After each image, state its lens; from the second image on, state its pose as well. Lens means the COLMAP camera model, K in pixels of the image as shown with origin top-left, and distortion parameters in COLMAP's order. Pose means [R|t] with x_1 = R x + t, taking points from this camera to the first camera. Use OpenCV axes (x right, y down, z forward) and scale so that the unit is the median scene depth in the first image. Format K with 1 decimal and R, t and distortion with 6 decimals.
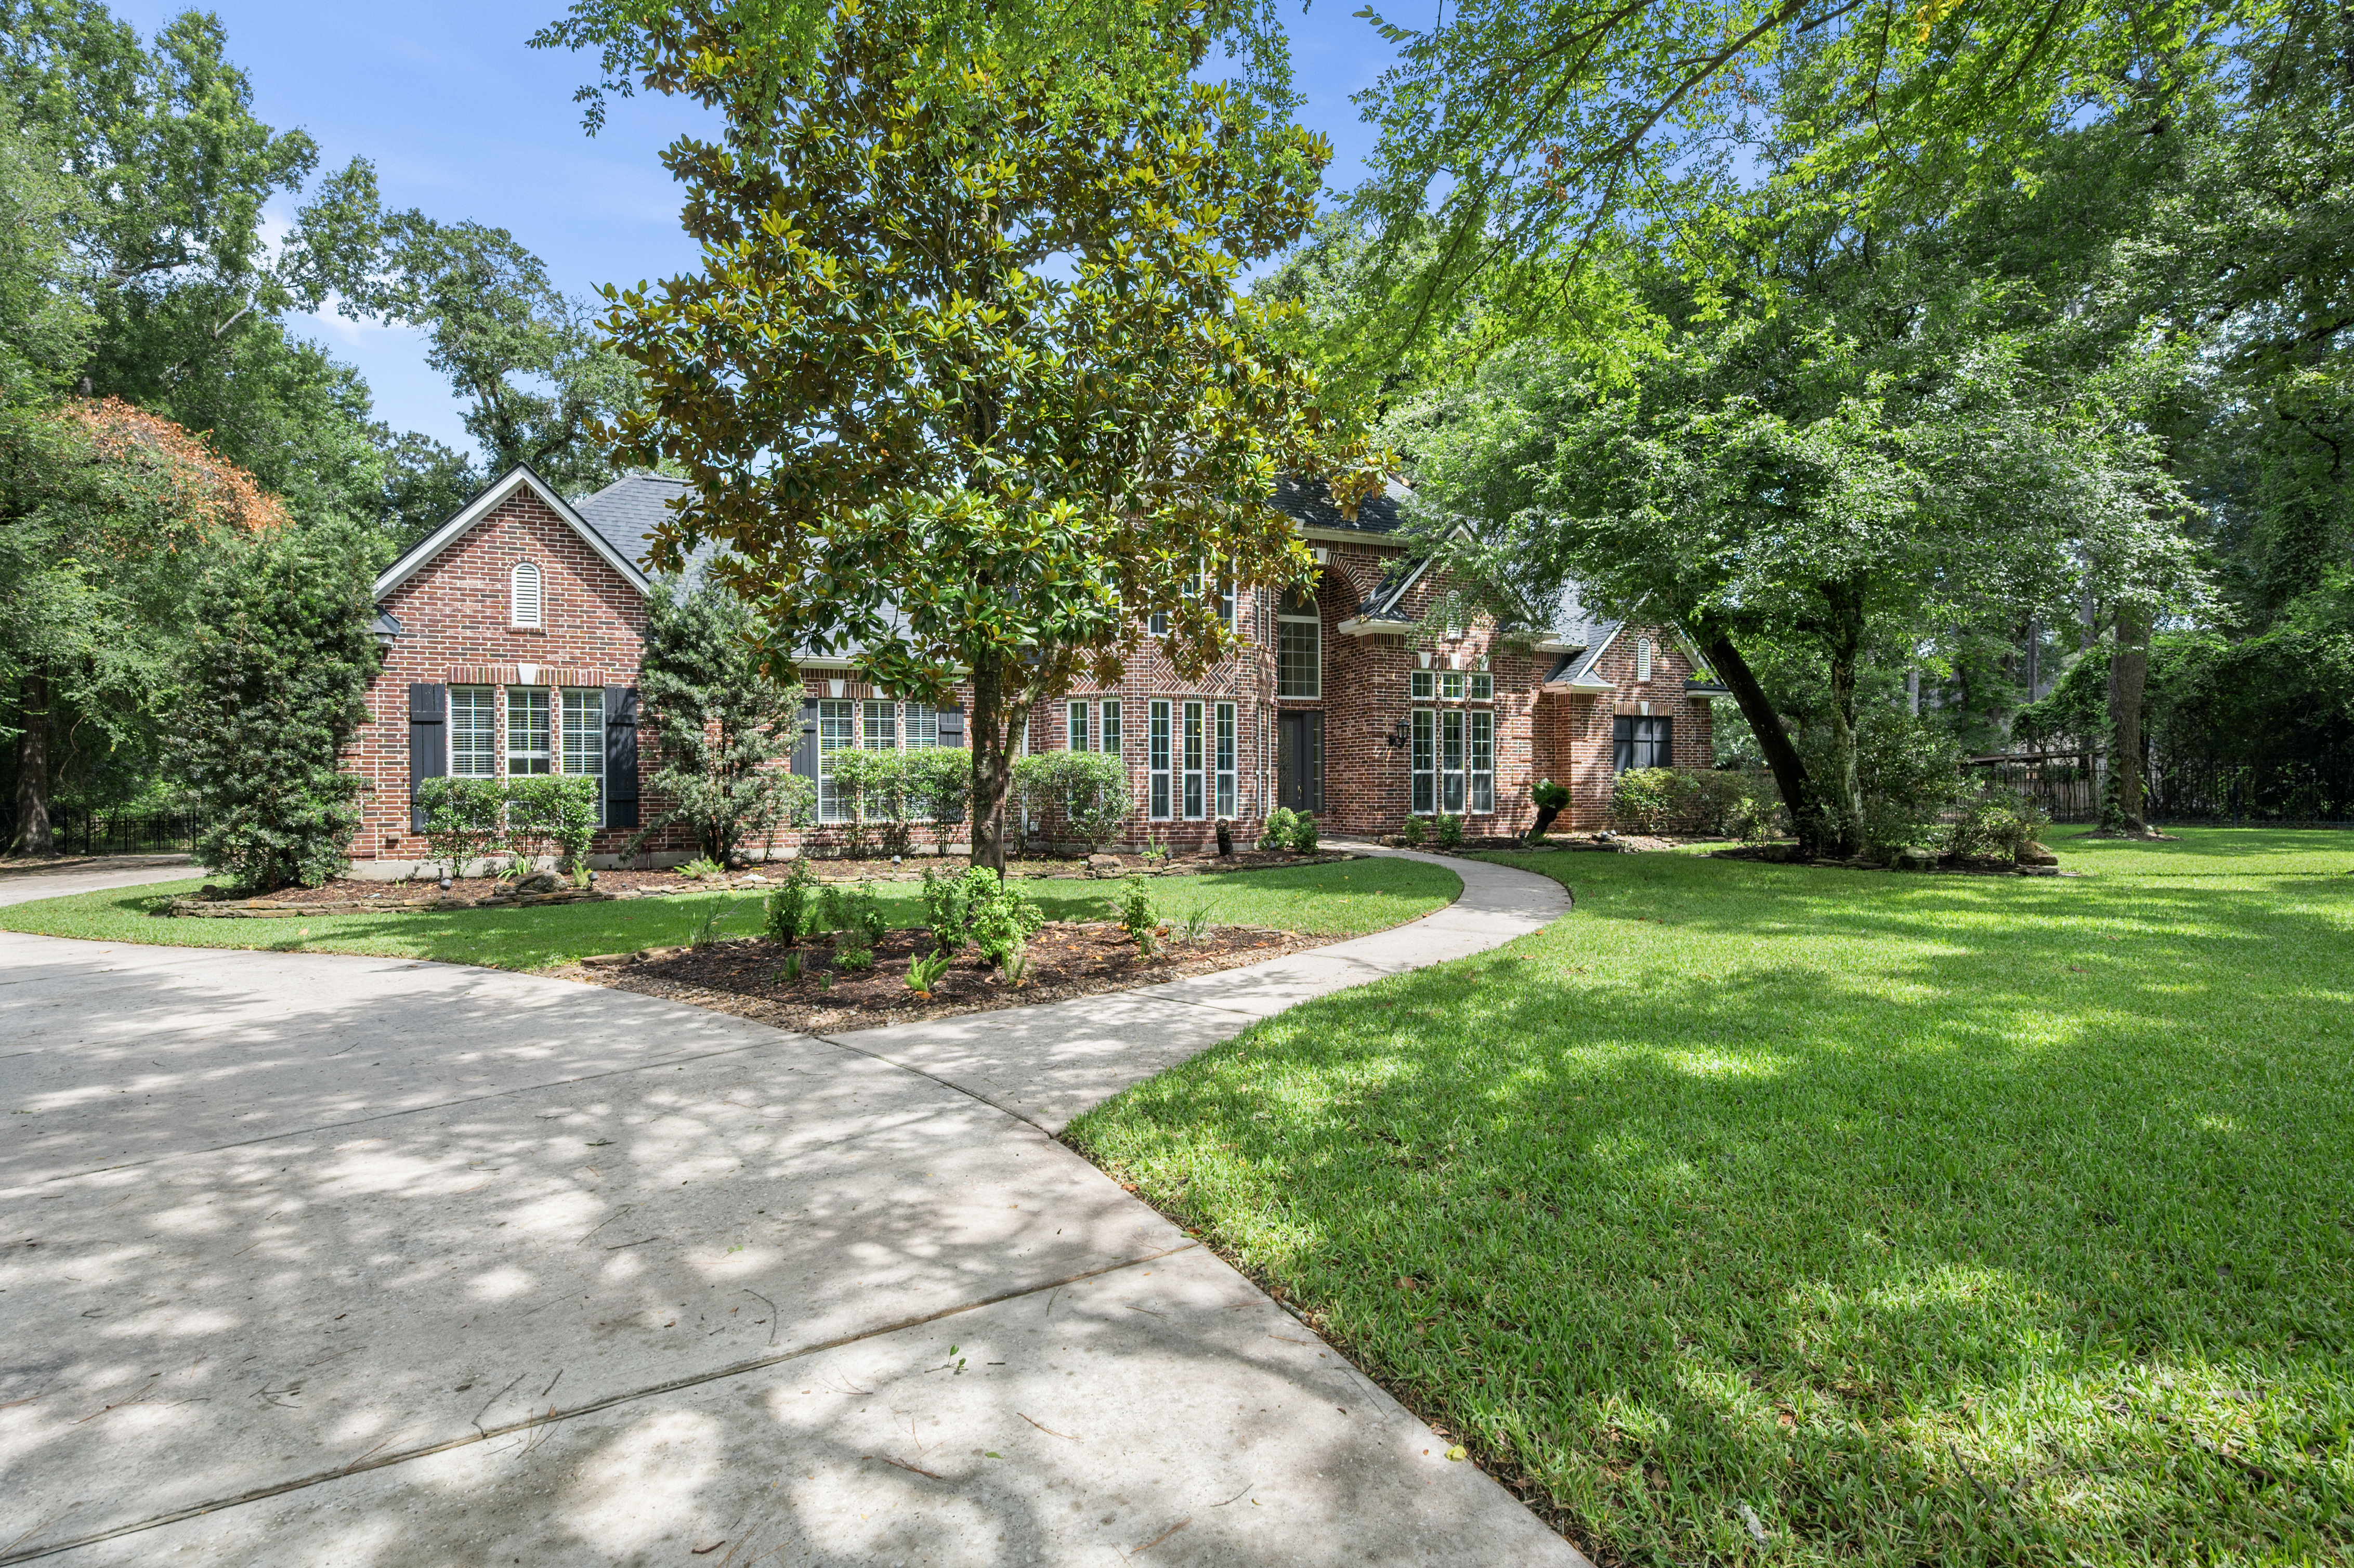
lens RADIAL K [[1065.8, 0, 1153.0], [0, 1065.8, 784.1], [0, 0, 1]] dist [0.000395, 0.000112]
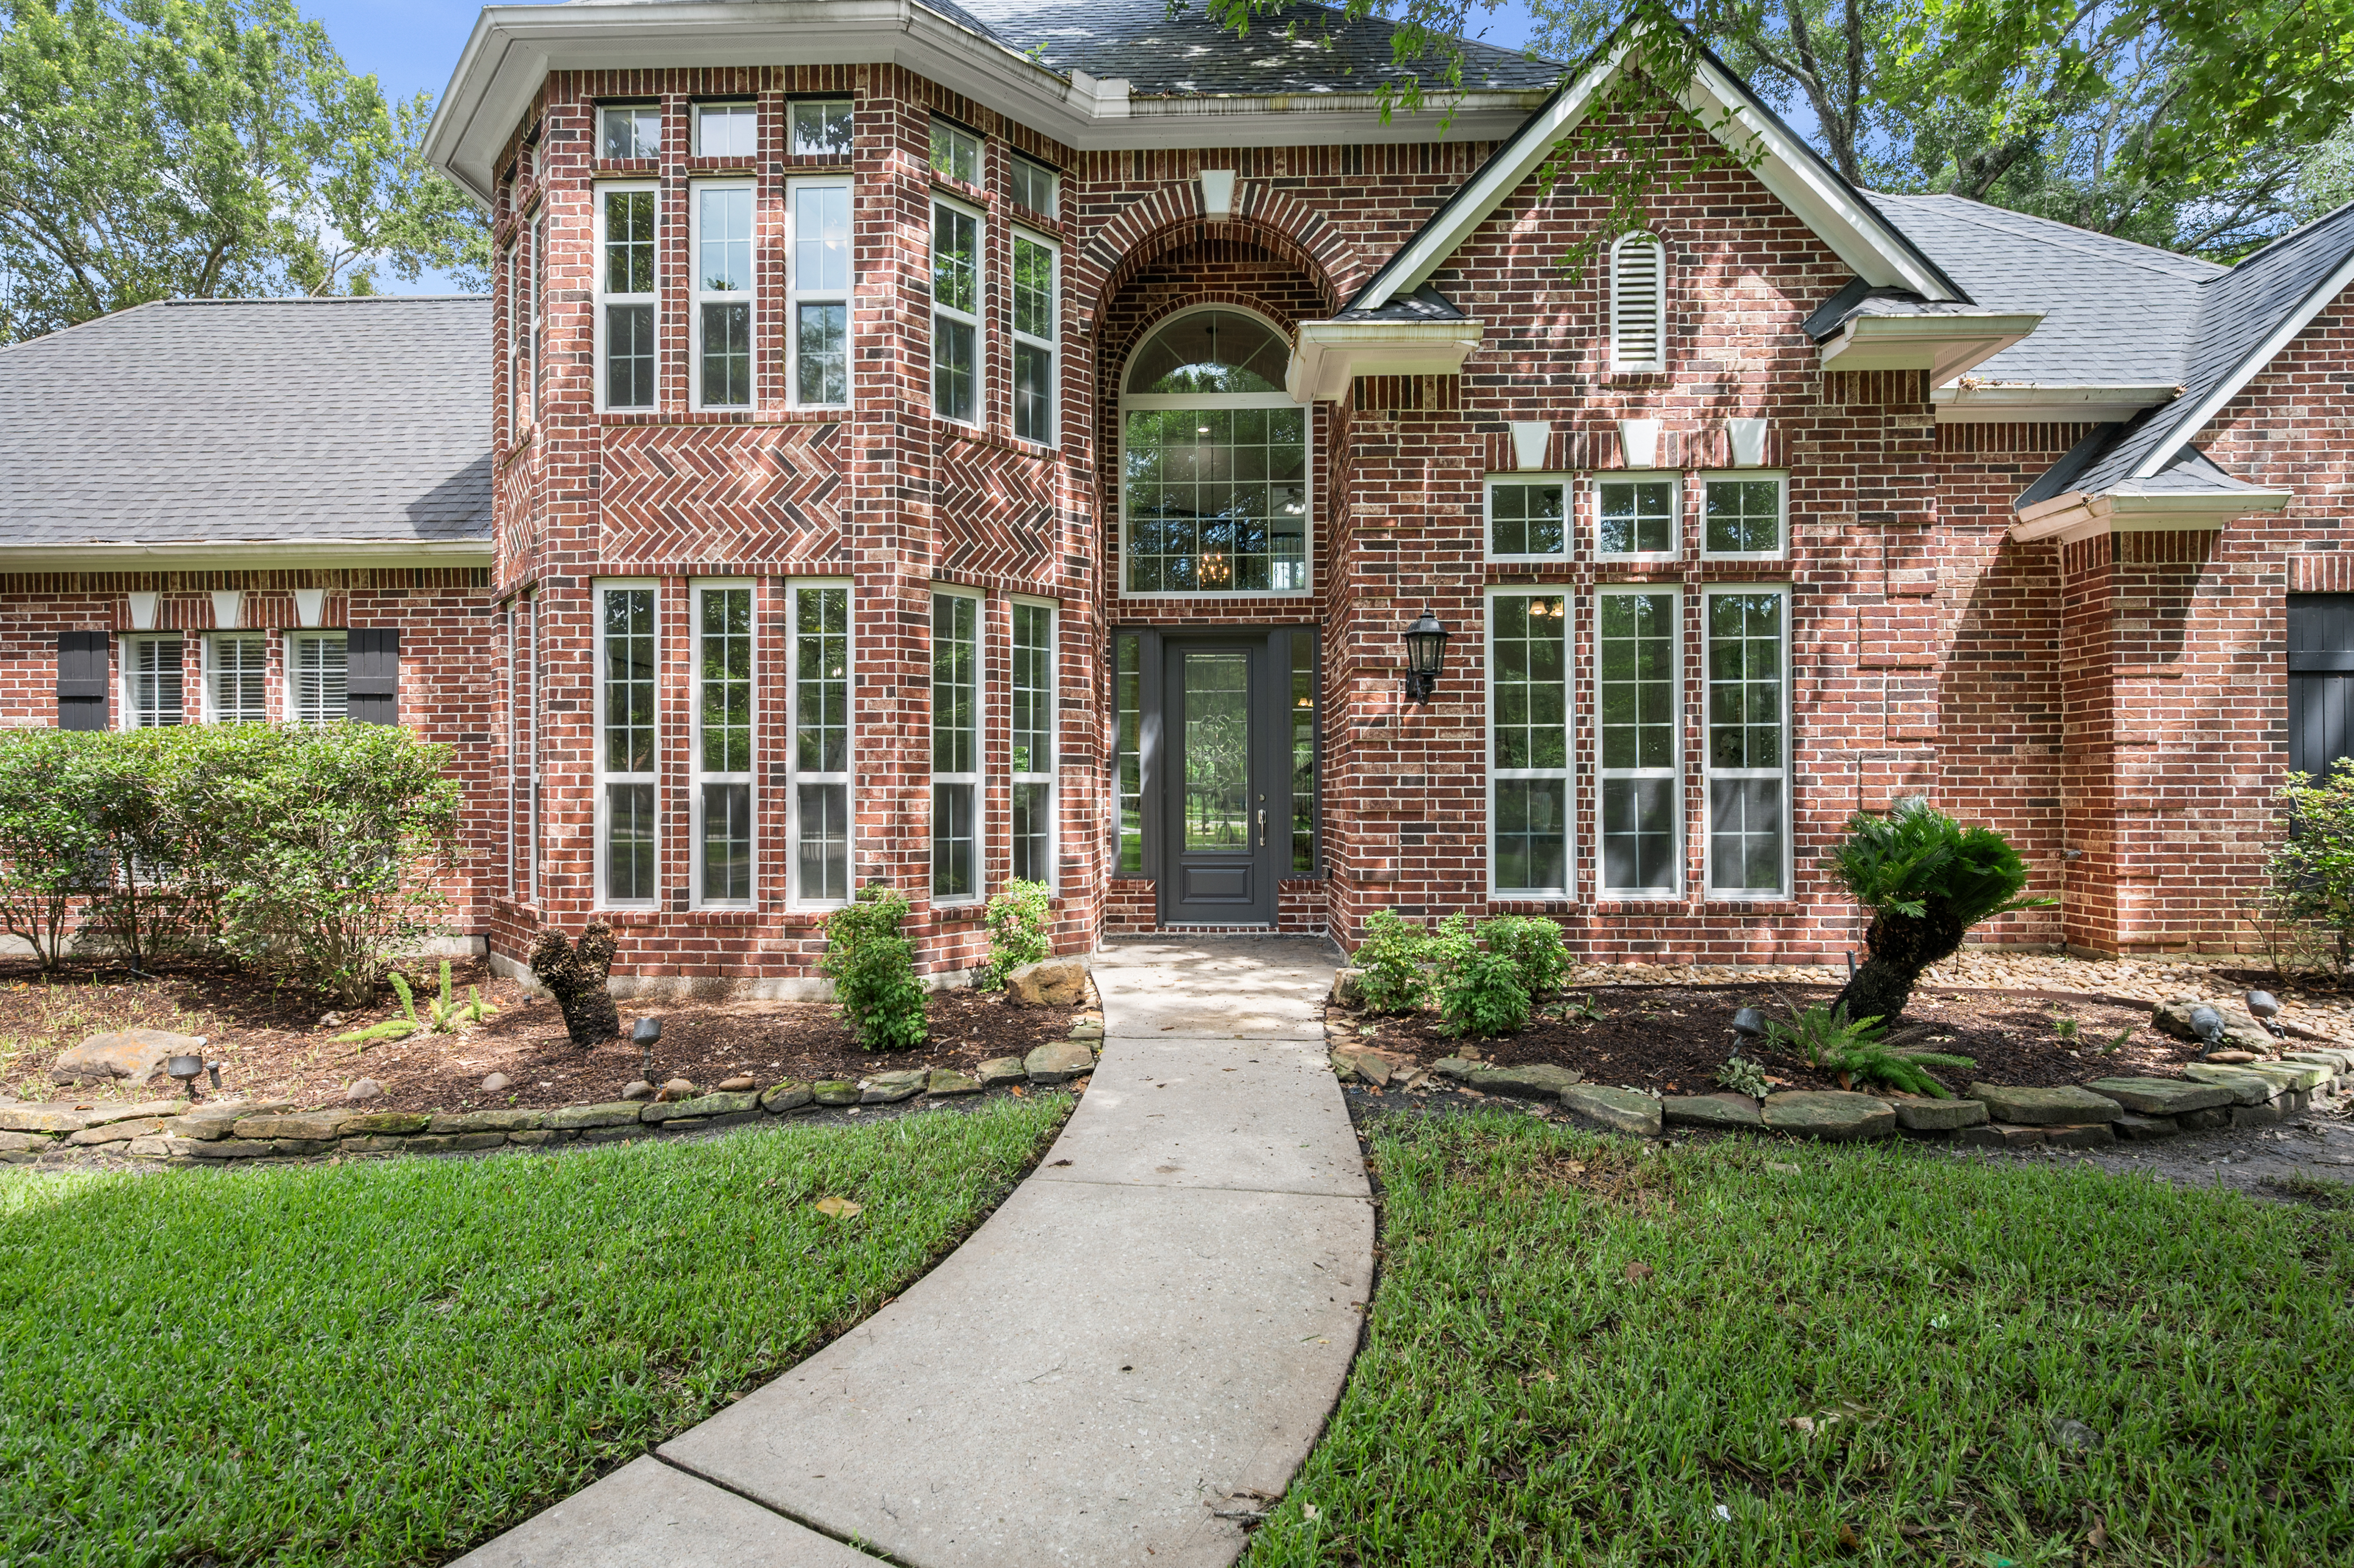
lens RADIAL K [[1116.6, 0, 1174.8], [0, 1116.6, 790.3], [0, 0, 1]] dist [-0.002196, -0.000568]
pose [[0.914054, -0.001053, -0.405591, 0.335648], [-0.000109, 0.999996, -0.002842, -0.005893], [0.405592, 0.002642, 0.914050, 0.716066]]
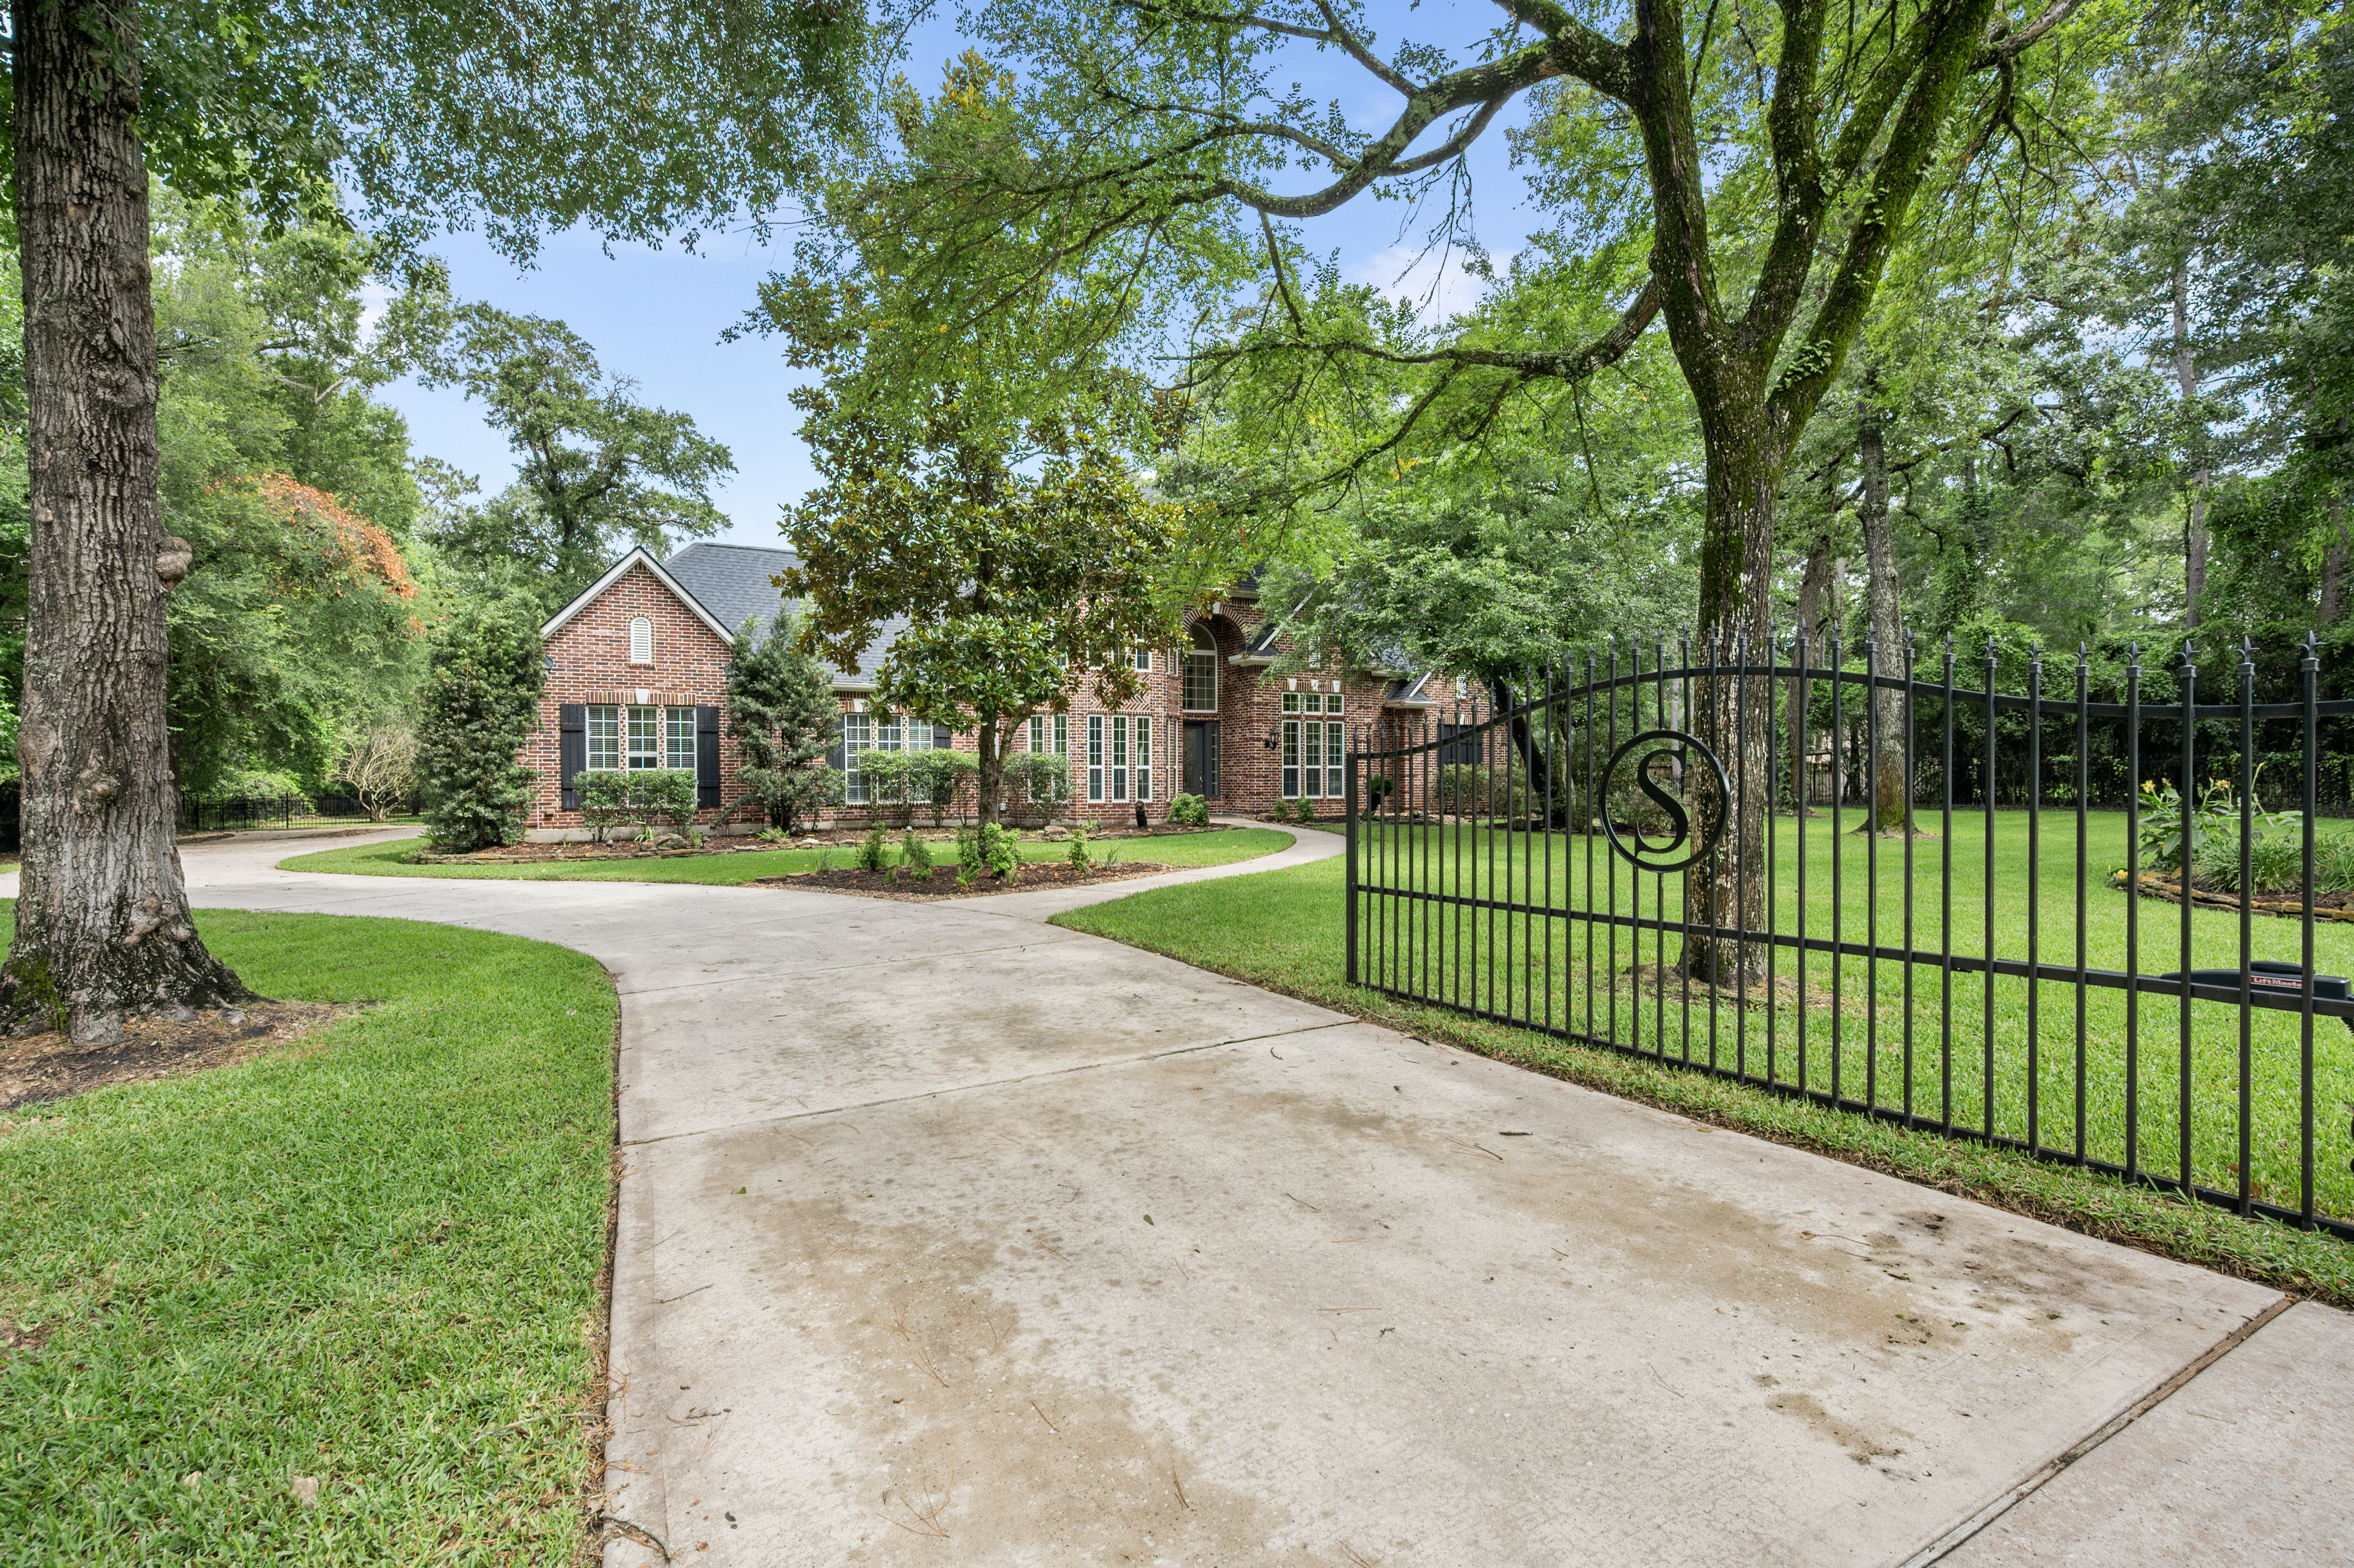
lens RADIAL K [[1065.8, 0, 1178.0], [0, 1065.8, 780.2], [0, 0, 1]] dist [0.000395, 0.000112]
pose [[0.997106, 0.002118, 0.075989, 0.008299], [-0.002732, 0.999964, 0.007981, -0.005664], [-0.075970, -0.008165, 0.997077, -0.389998]]
